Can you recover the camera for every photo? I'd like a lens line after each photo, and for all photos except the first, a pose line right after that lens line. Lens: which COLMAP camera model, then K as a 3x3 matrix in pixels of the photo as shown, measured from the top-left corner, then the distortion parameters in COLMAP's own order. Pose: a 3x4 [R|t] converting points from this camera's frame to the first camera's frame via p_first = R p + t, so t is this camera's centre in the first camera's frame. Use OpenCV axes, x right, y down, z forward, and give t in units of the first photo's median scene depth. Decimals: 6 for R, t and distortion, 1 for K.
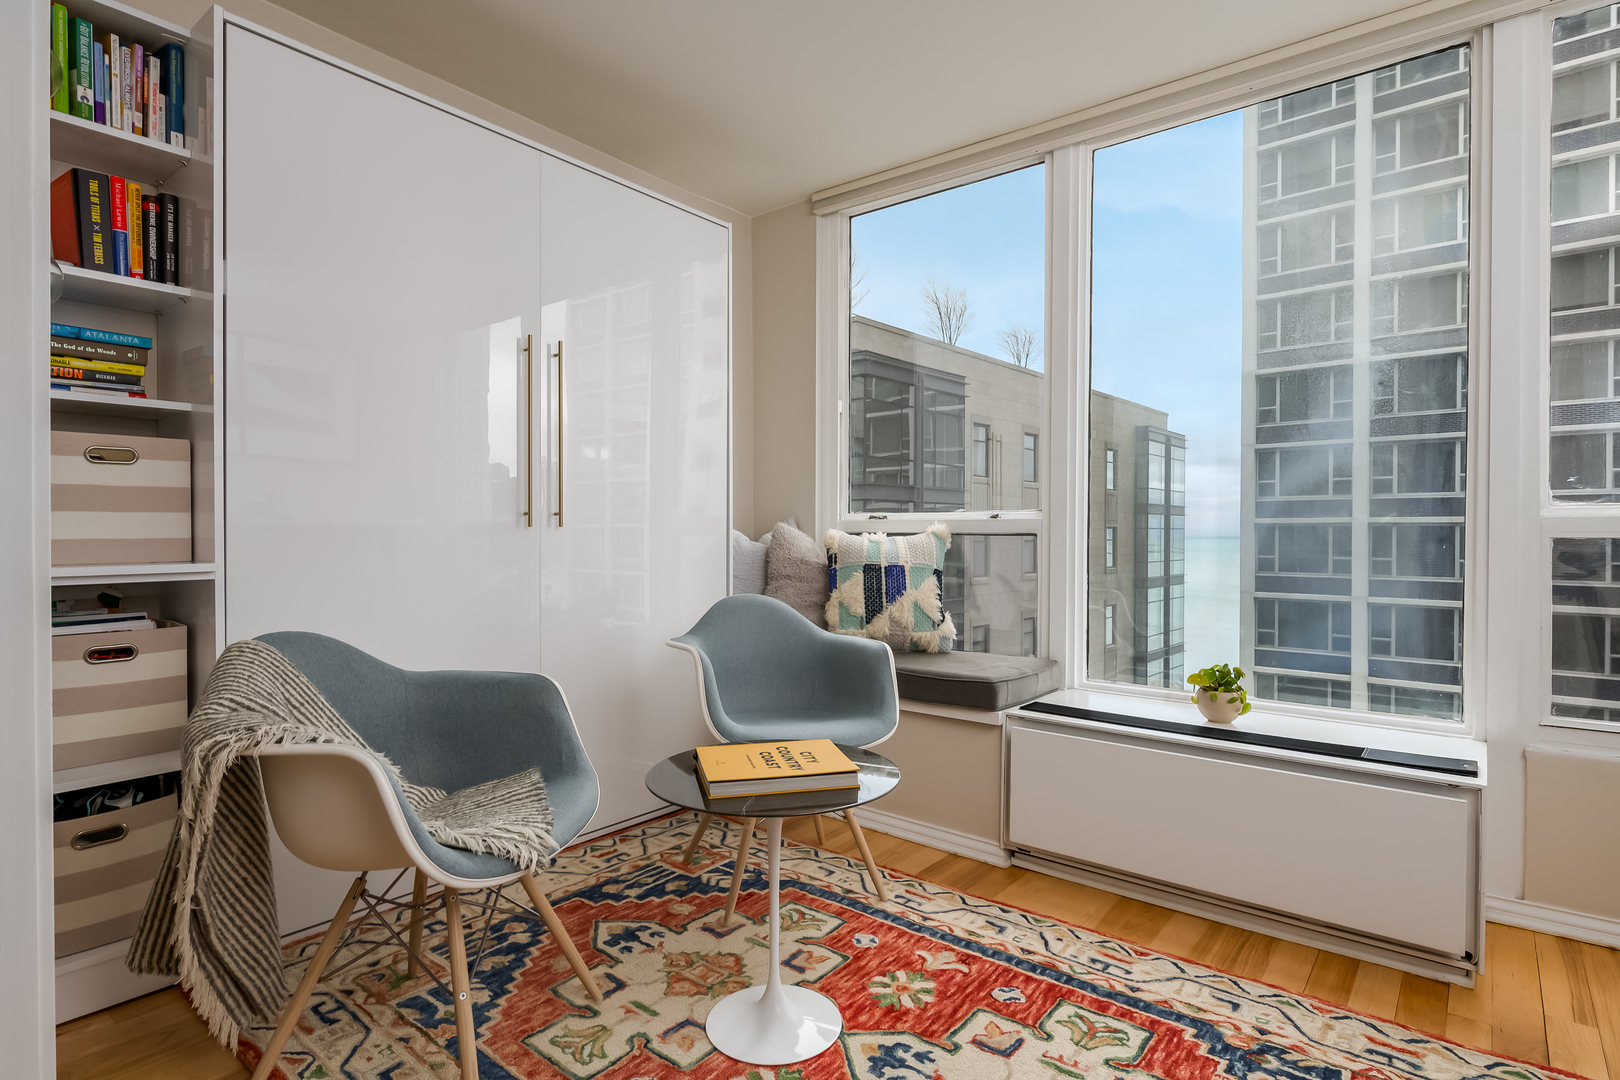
lens RADIAL K [[828.6, 0, 810.0], [0, 828.6, 540.0], [0, 0, 1]] dist [-0.000477, -0.000751]
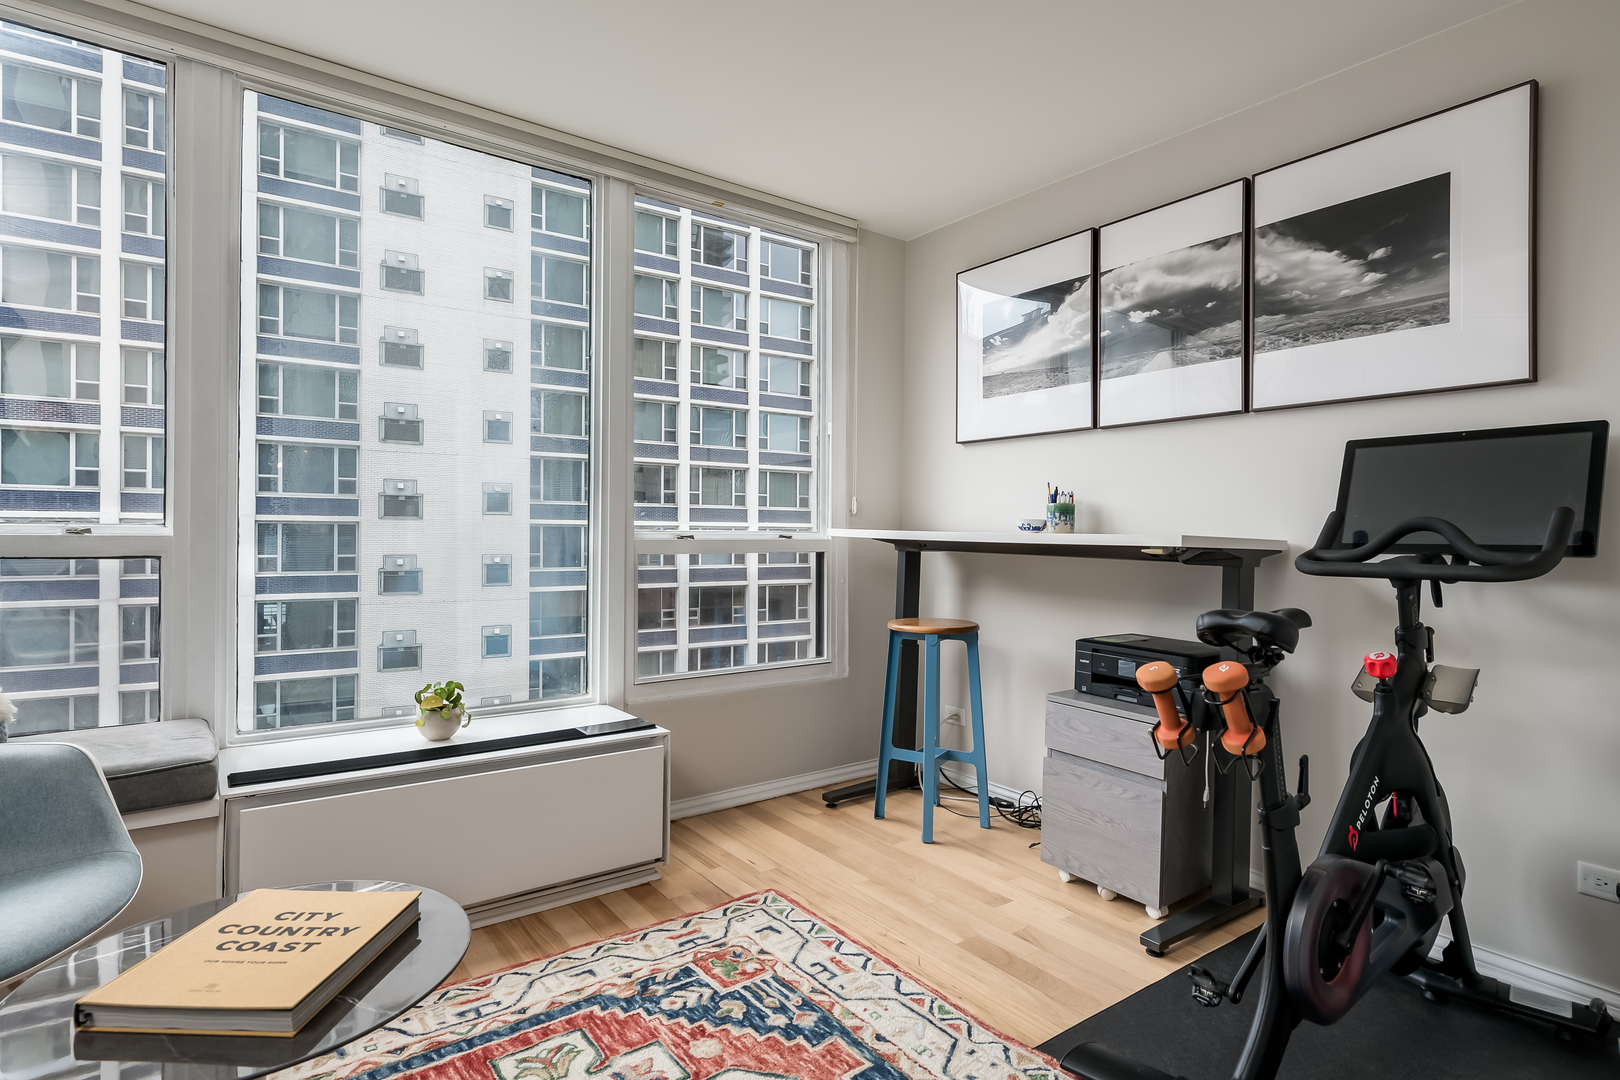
lens RADIAL K [[828.6, 0, 810.0], [0, 828.6, 540.0], [0, 0, 1]] dist [-0.000477, -0.000751]
pose [[0.258850, -0.007053, 0.965892, -0.524927], [0.001403, 0.999975, 0.006926, -0.045948], [-0.965916, -0.000438, 0.258854, 0.417180]]
